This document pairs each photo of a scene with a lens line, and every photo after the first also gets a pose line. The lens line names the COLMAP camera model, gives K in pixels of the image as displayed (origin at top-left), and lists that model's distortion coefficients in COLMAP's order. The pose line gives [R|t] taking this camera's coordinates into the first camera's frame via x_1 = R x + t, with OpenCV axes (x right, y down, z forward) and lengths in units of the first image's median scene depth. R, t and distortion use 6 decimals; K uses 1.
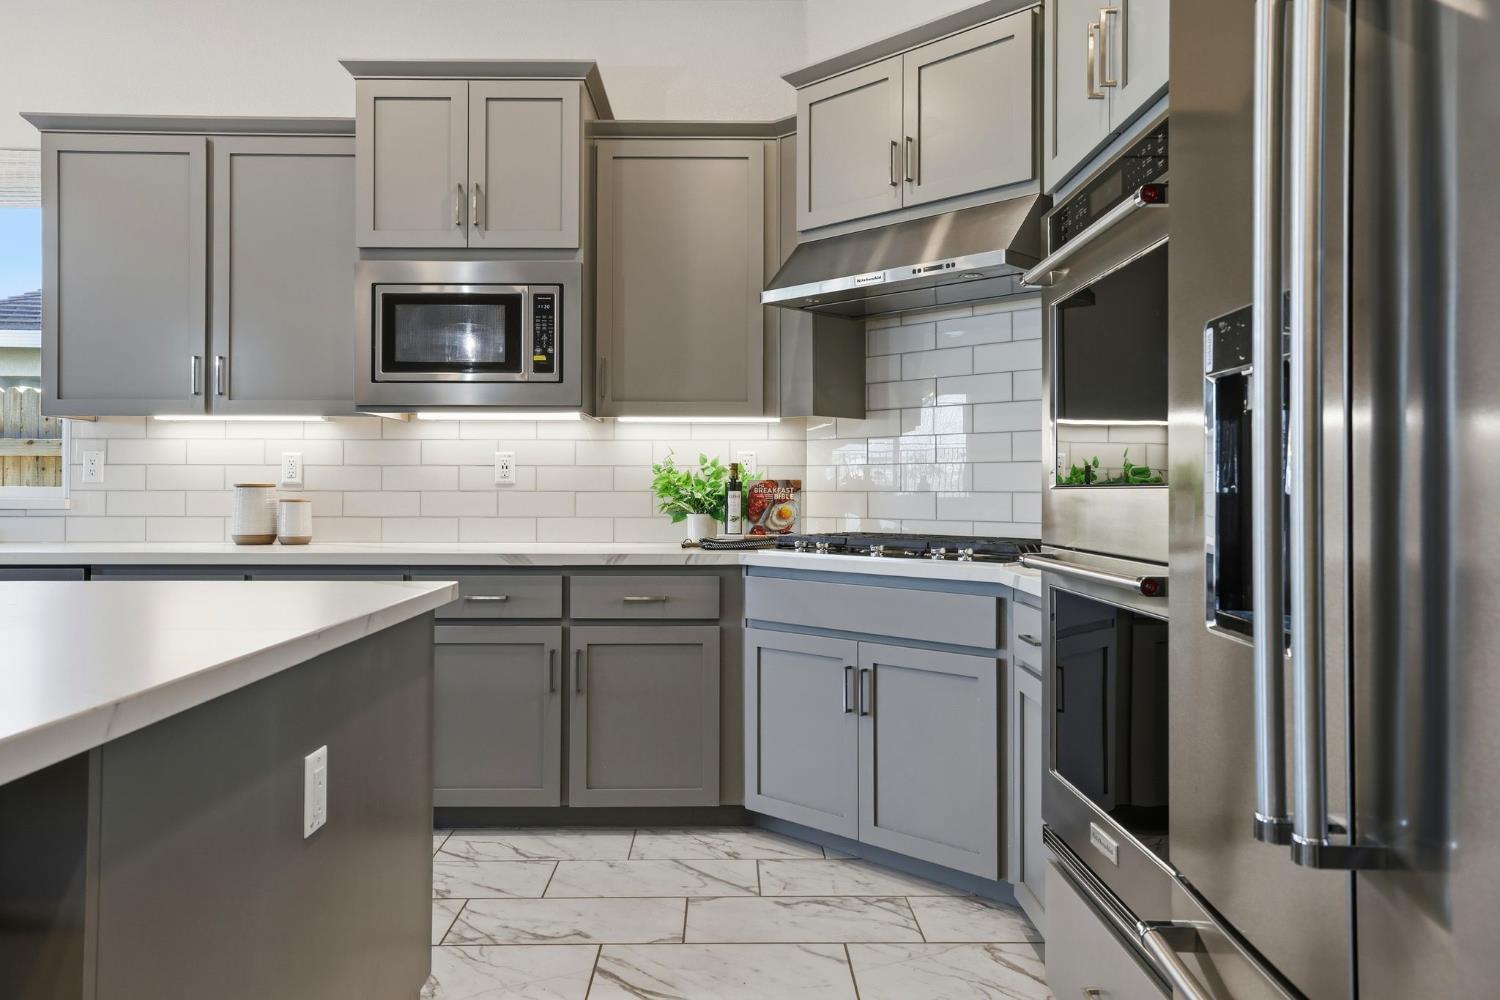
lens RADIAL K [[1166.9, 0, 747.4], [0, 1166.9, 480.4], [0, 0, 1]] dist [-0.001013, 0.001553]
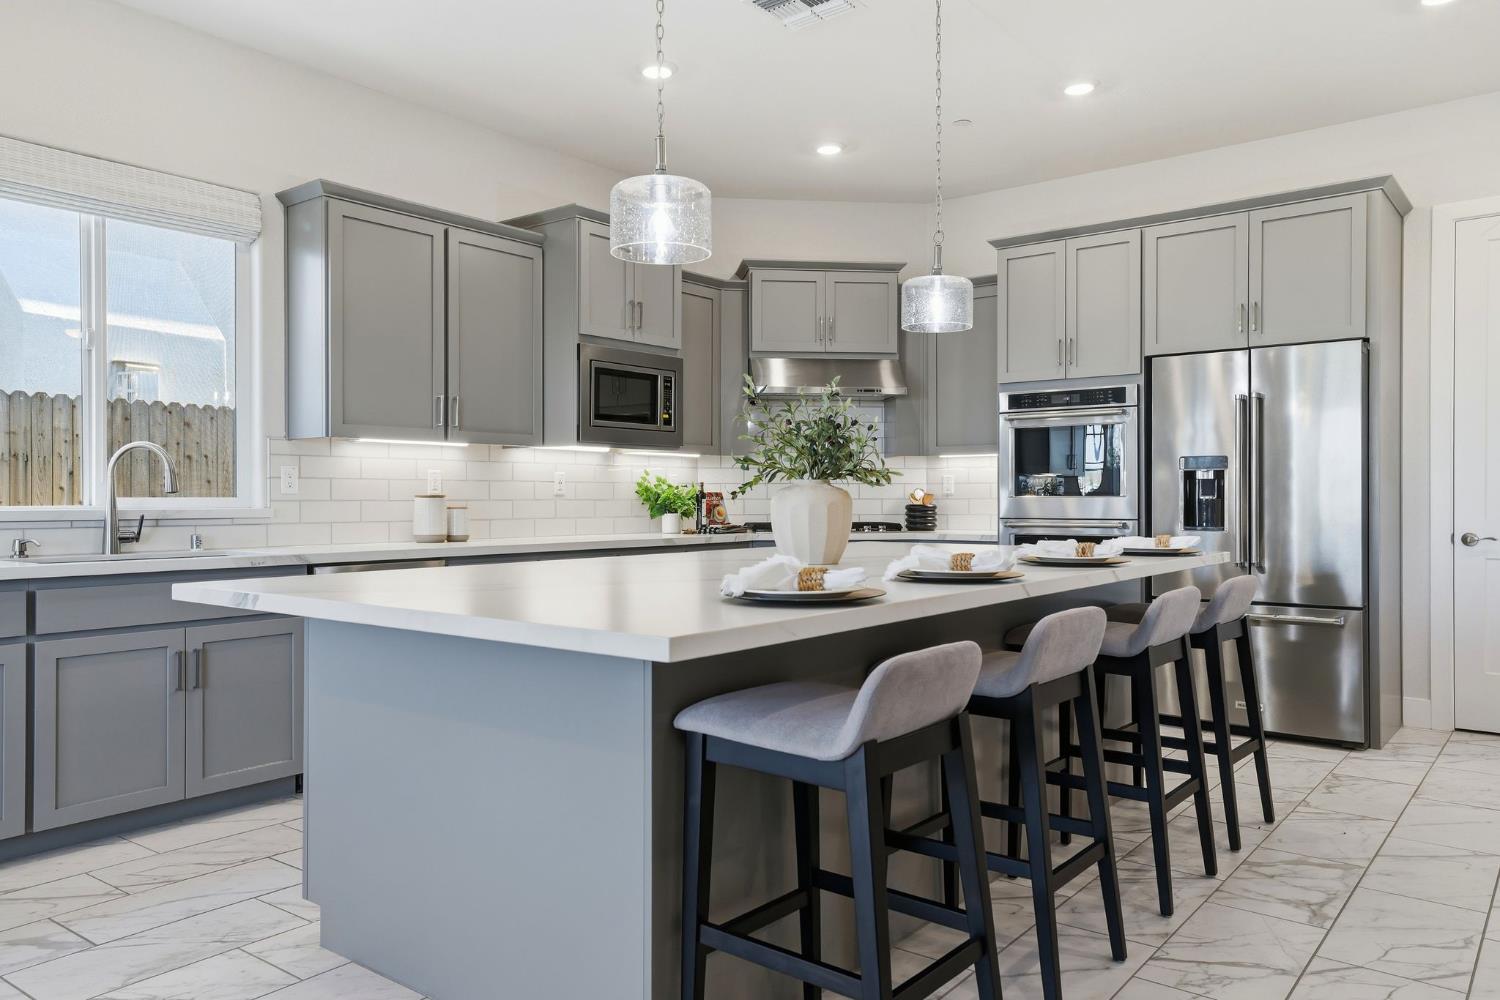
lens RADIAL K [[1065.6, 0, 750.0], [0, 1065.6, 500.0], [0, 0, 1]] dist [-0.000733, 0.000277]
pose [[0.626570, -0.004521, 0.779352, -1.118940], [-0.004313, 0.999948, 0.009268, -0.003859], [-0.779353, -0.009169, 0.626518, -0.001566]]
